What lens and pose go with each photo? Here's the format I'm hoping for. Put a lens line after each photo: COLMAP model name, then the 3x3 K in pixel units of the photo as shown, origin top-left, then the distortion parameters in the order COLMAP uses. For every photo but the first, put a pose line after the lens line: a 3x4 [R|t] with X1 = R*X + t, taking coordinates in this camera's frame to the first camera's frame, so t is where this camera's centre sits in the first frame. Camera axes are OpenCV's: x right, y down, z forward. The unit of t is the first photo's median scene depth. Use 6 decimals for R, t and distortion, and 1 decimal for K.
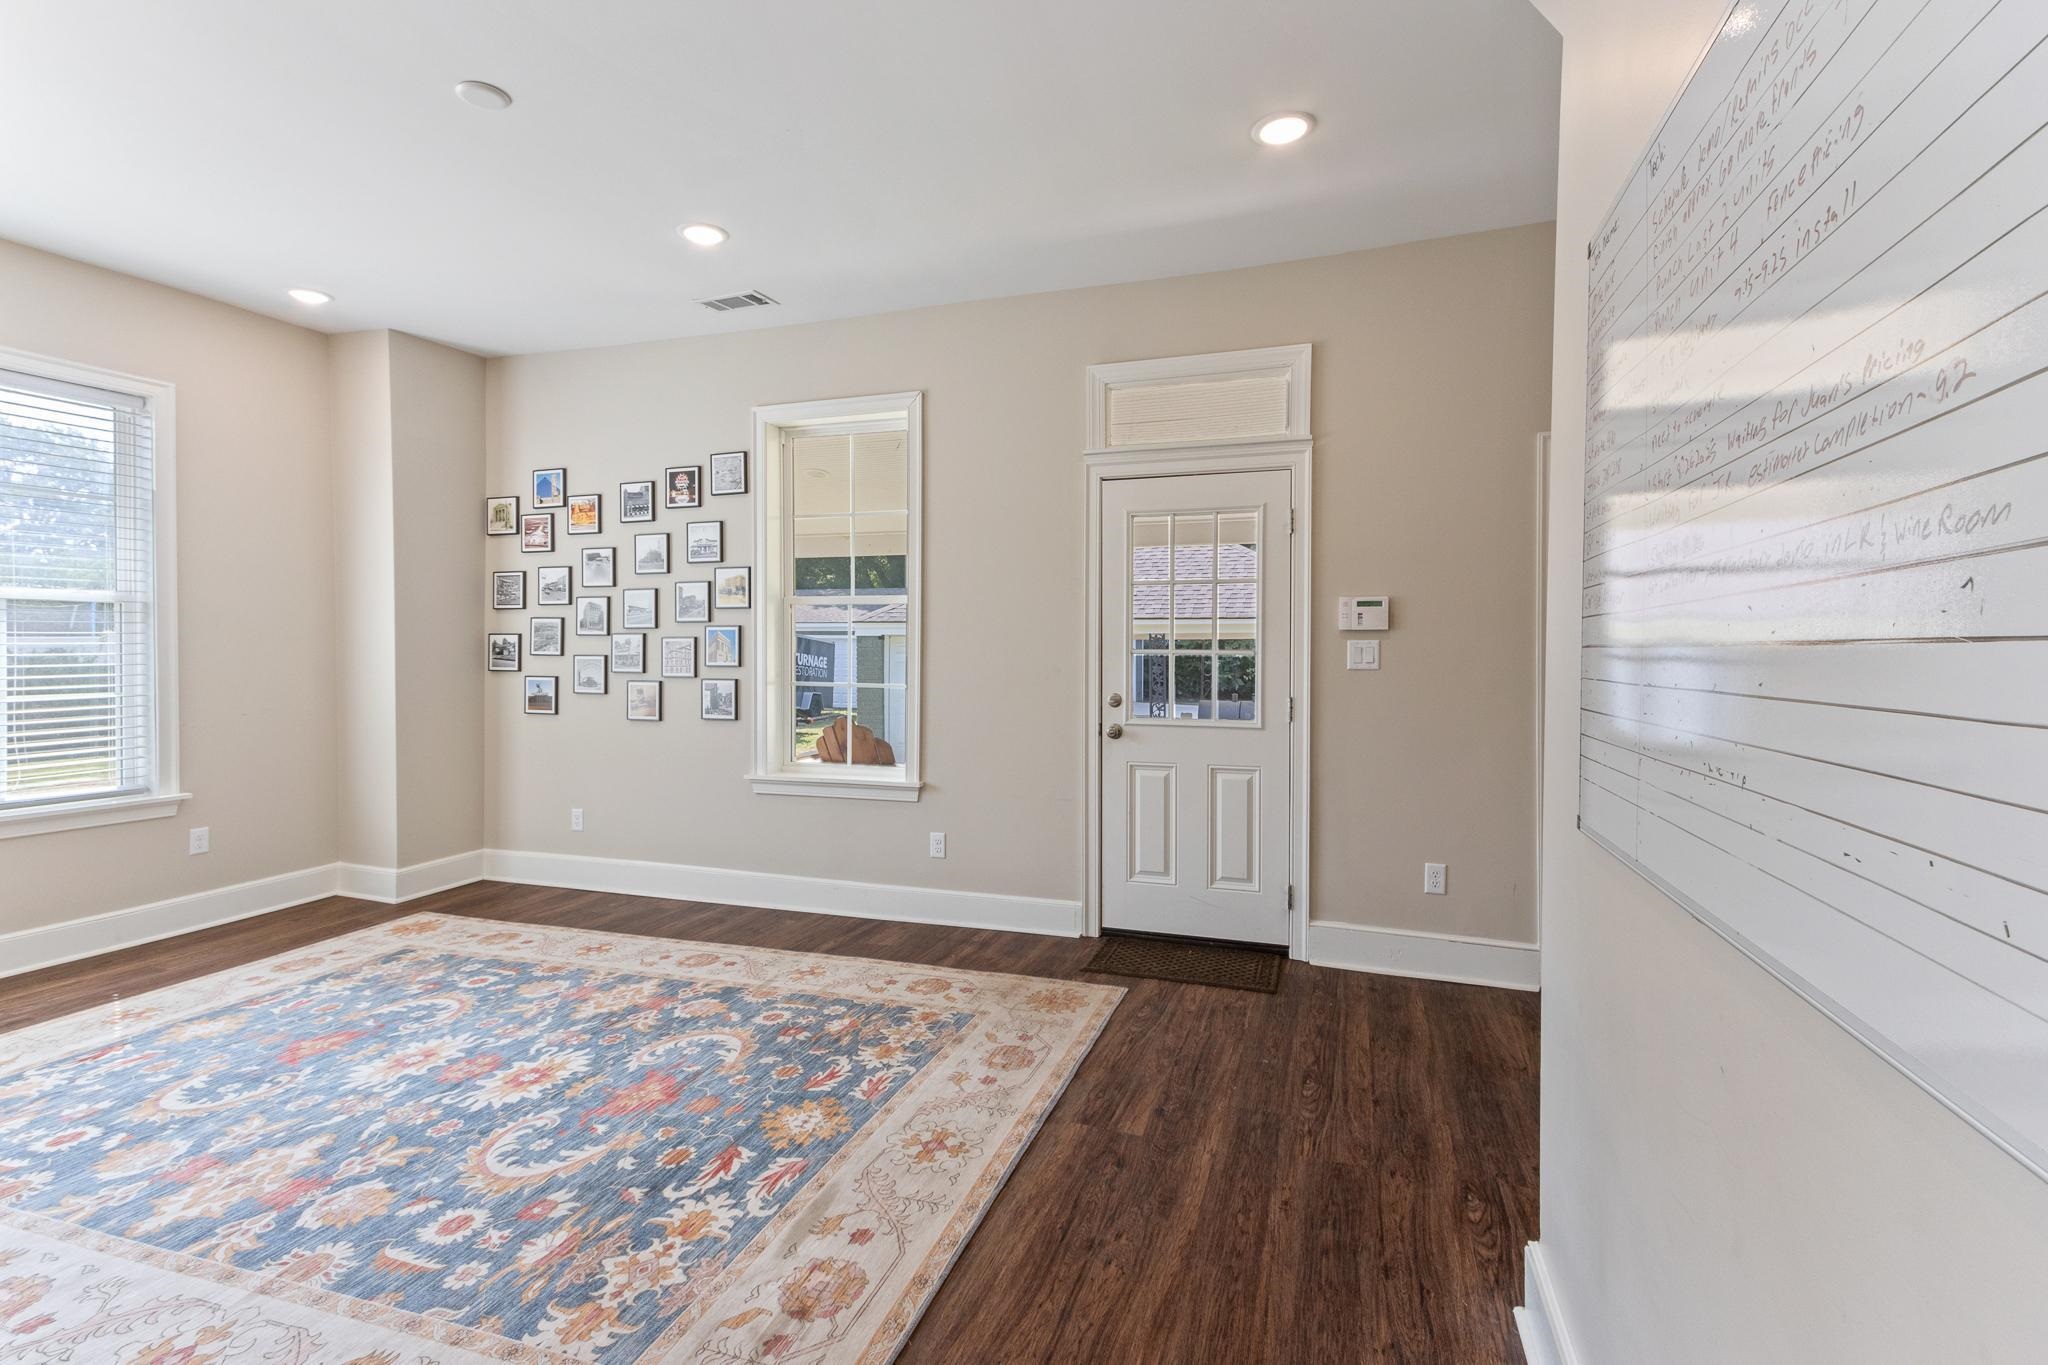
lens RADIAL K [[964.7, 0, 1022.1], [0, 964.7, 671.9], [0, 0, 1]] dist [0.026640, -0.001322]
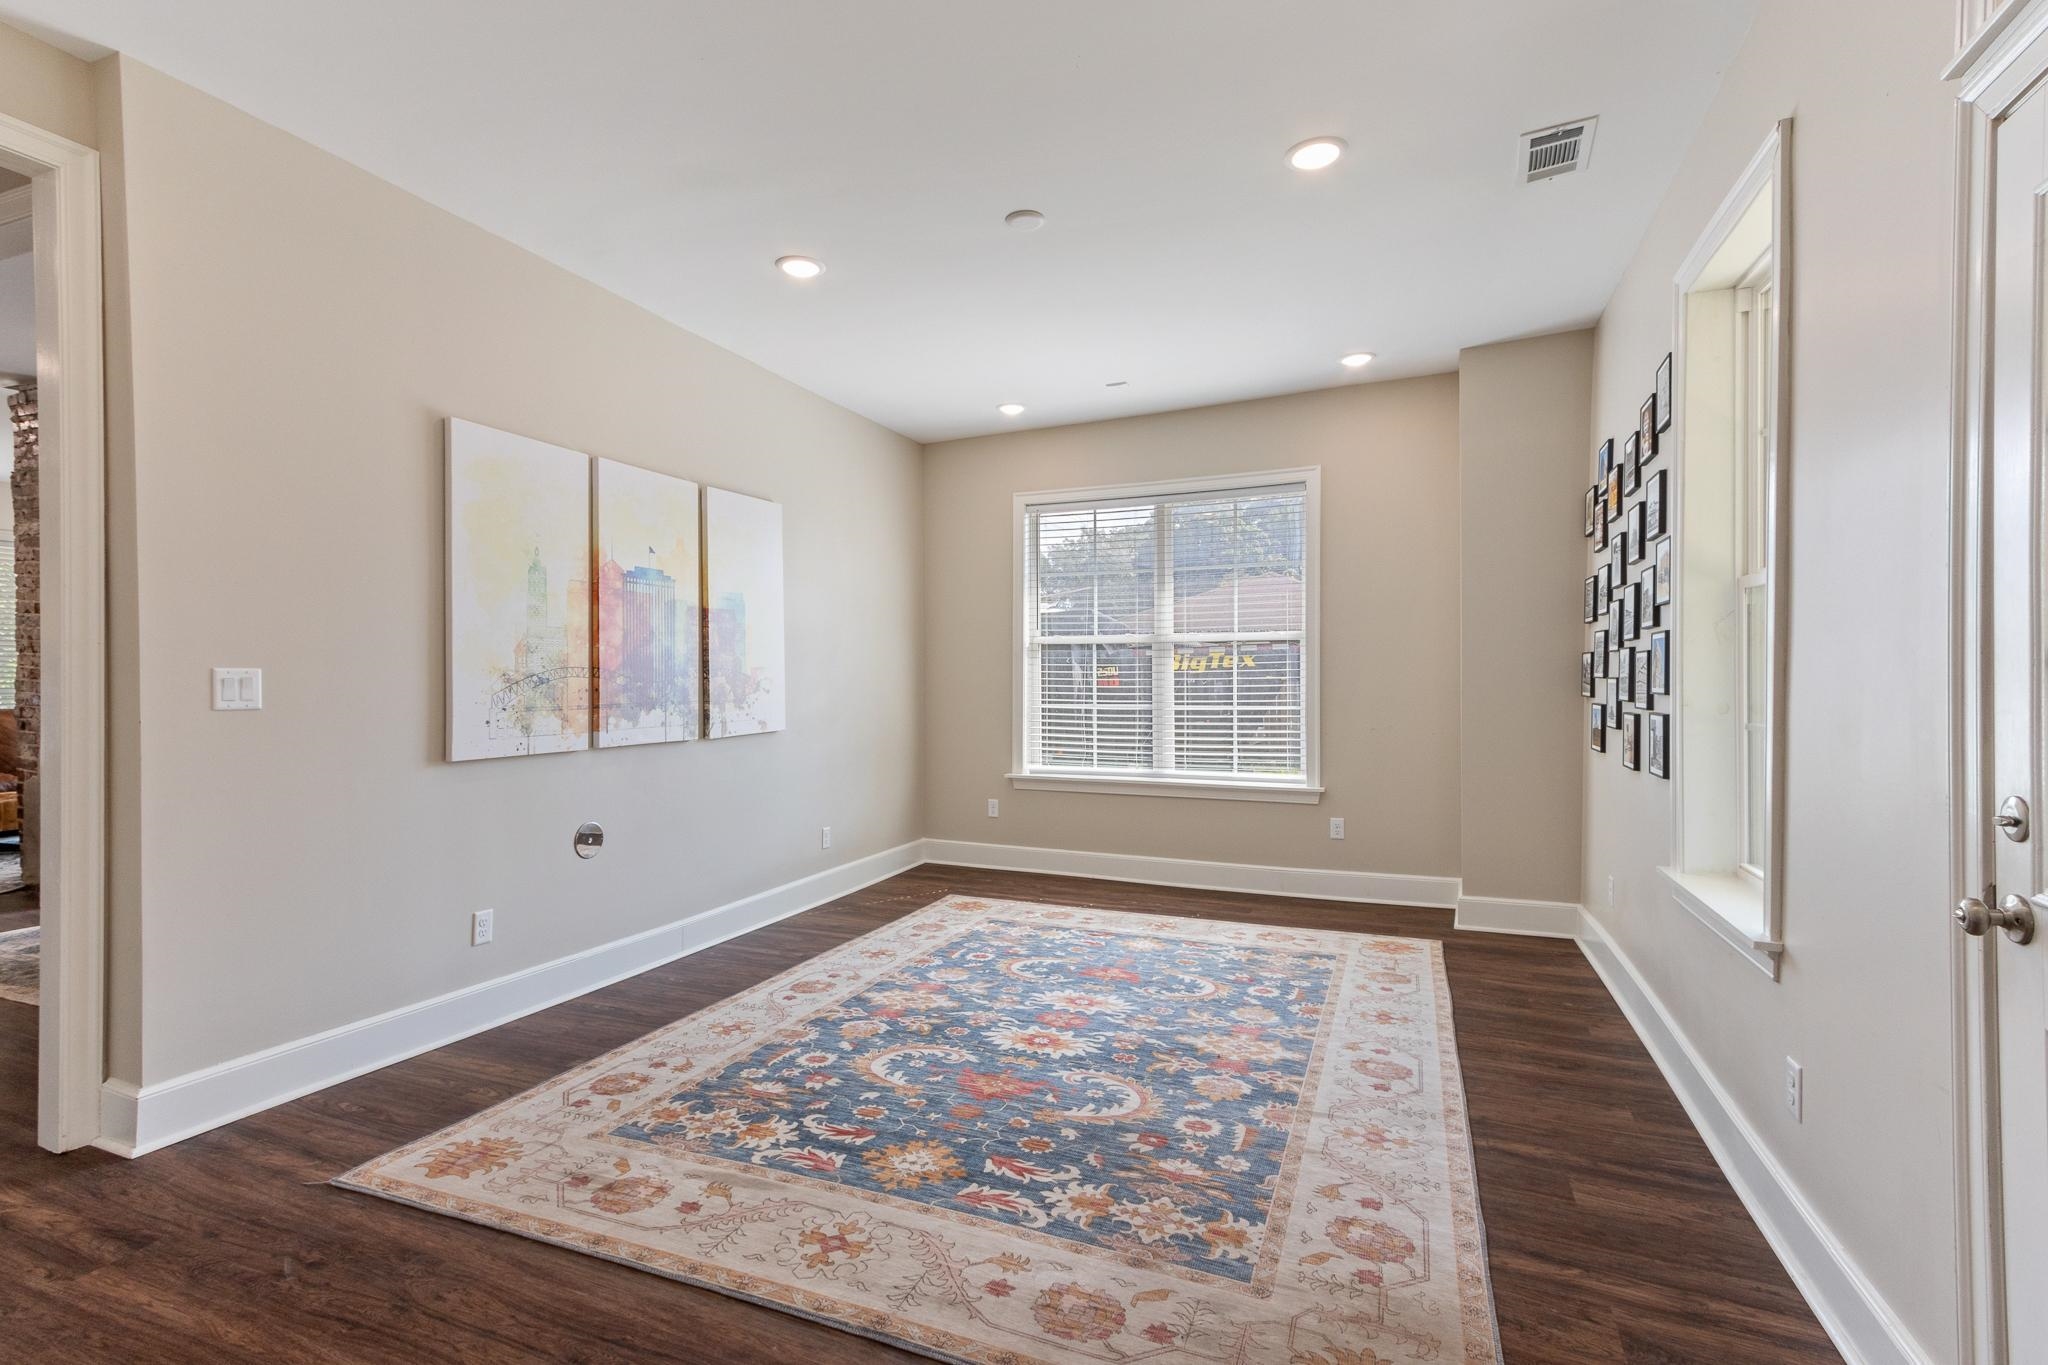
lens RADIAL K [[964.7, 0, 977.3], [0, 964.7, 683.2], [0, 0, 1]] dist [0.026640, -0.001322]
pose [[-0.088299, 0.002551, -0.996091, 0.619805], [-0.017685, 0.999835, 0.004128, -0.011162], [0.995937, 0.017980, -0.088239, 0.979916]]
